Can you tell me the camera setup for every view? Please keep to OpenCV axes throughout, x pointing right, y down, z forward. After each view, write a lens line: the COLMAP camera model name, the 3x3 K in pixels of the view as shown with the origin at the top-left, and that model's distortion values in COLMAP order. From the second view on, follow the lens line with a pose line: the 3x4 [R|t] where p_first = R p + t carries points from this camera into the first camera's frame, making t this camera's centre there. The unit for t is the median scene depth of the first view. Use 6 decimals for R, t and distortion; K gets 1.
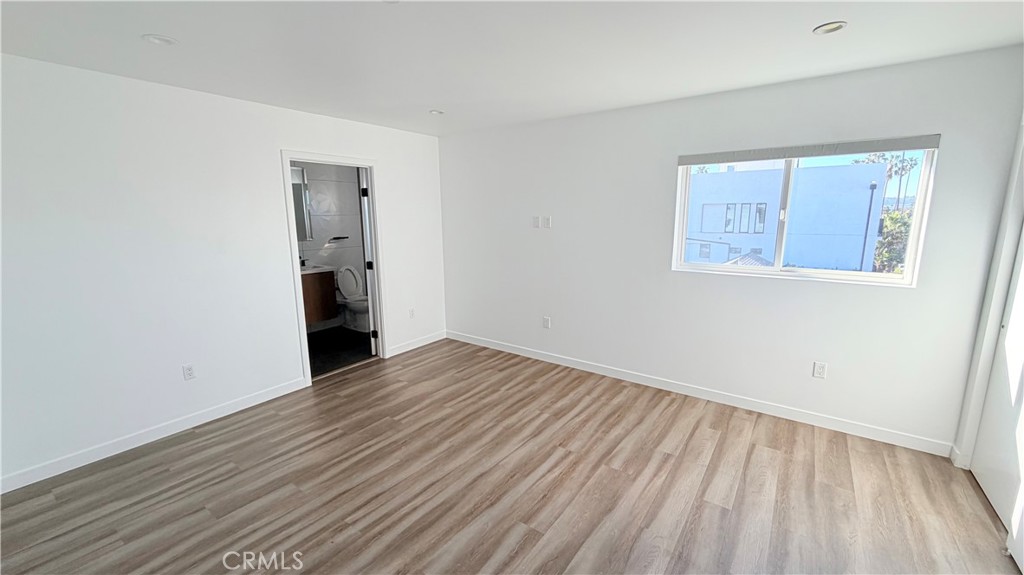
lens RADIAL K [[408.6, 0, 511.0], [0, 408.6, 287.8], [0, 0, 1]] dist [-0.002504, -0.000976]
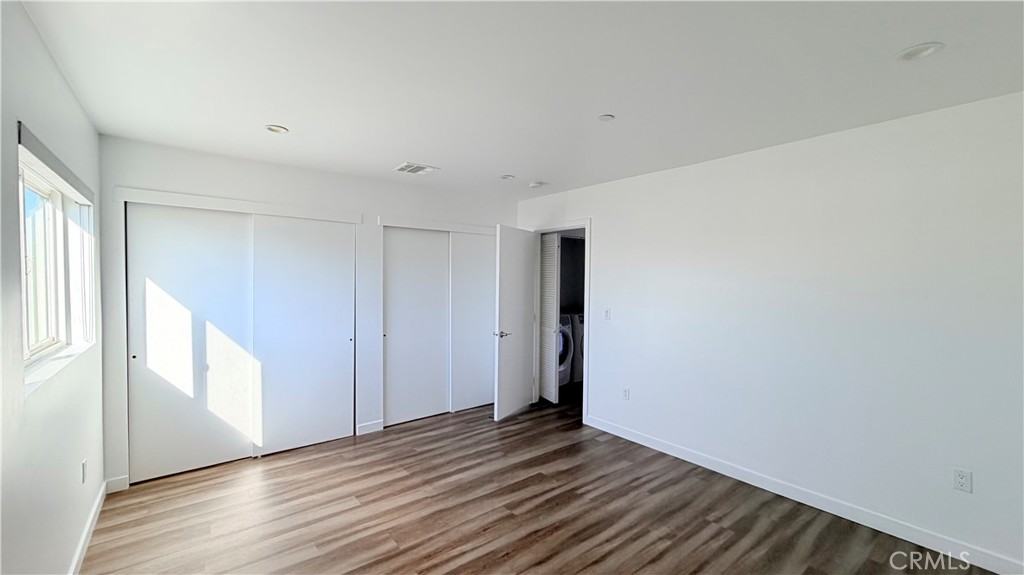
lens RADIAL K [[408.6, 0, 507.9], [0, 408.6, 286.3], [0, 0, 1]] dist [-0.002504, -0.000976]
pose [[-0.963654, -0.002452, 0.267141, -0.259499], [0.051271, 0.979672, 0.193945, -0.315850], [-0.262186, 0.200593, -0.943939, 1.892522]]
